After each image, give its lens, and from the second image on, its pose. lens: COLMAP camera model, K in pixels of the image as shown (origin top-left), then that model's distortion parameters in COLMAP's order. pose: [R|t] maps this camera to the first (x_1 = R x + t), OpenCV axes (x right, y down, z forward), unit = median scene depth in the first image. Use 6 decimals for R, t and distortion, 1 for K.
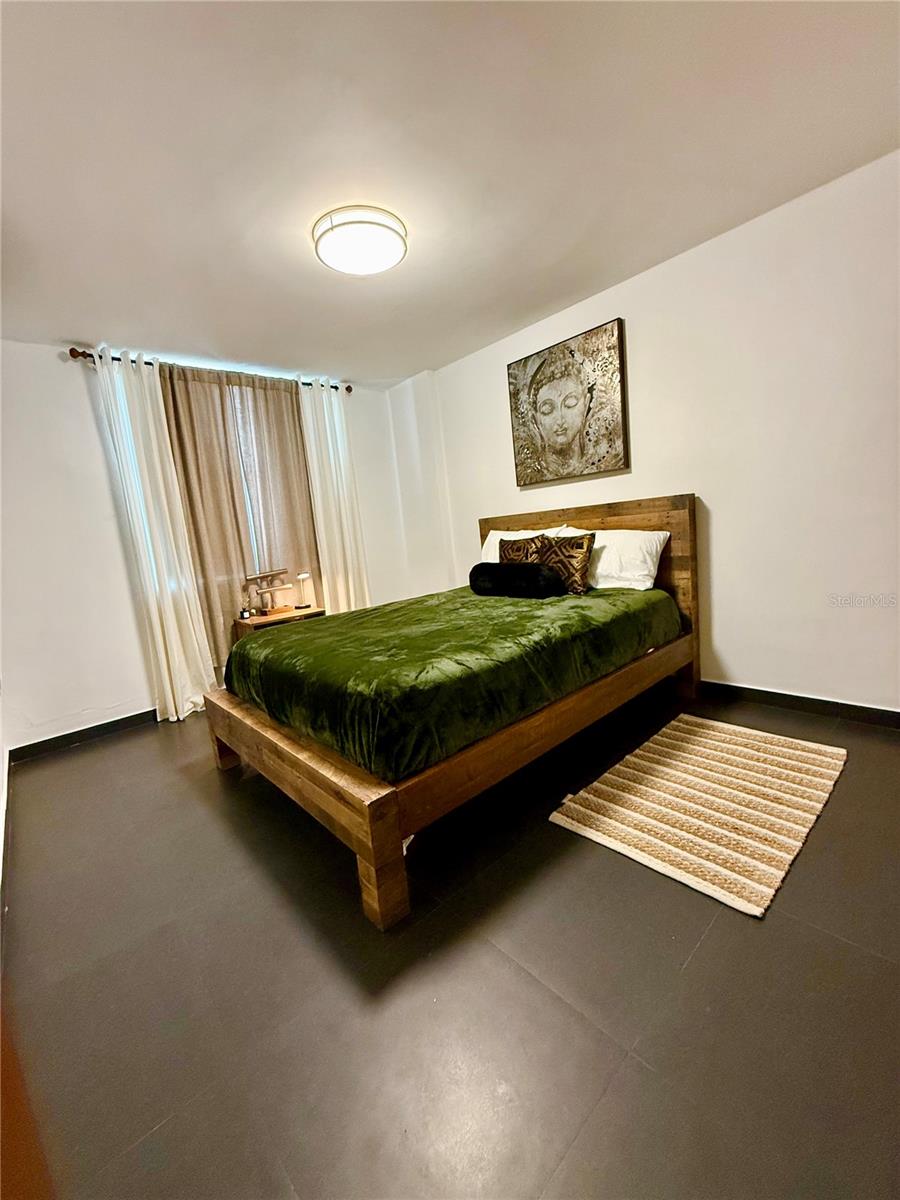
lens RADIAL K [[478.0, 0, 449.2], [0, 478.0, 596.9], [0, 0, 1]] dist [-0.002965, 0.000312]
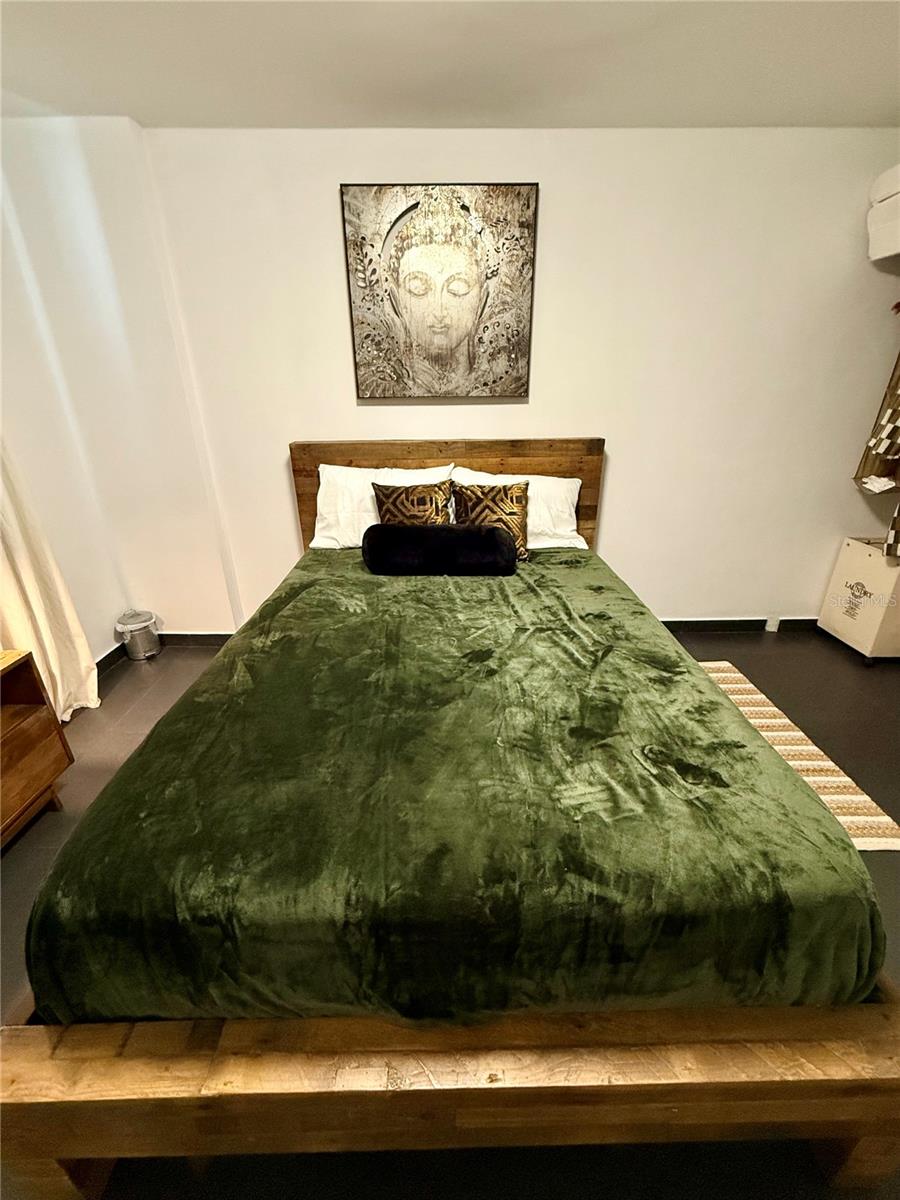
lens RADIAL K [[478.0, 0, 451.4], [0, 478.0, 598.5], [0, 0, 1]] dist [-0.002965, 0.000312]
pose [[0.656508, -0.211690, 0.724006, -0.375797], [0.049949, 0.969907, 0.238295, -0.128520], [-0.752664, -0.120279, 0.647325, 0.496214]]
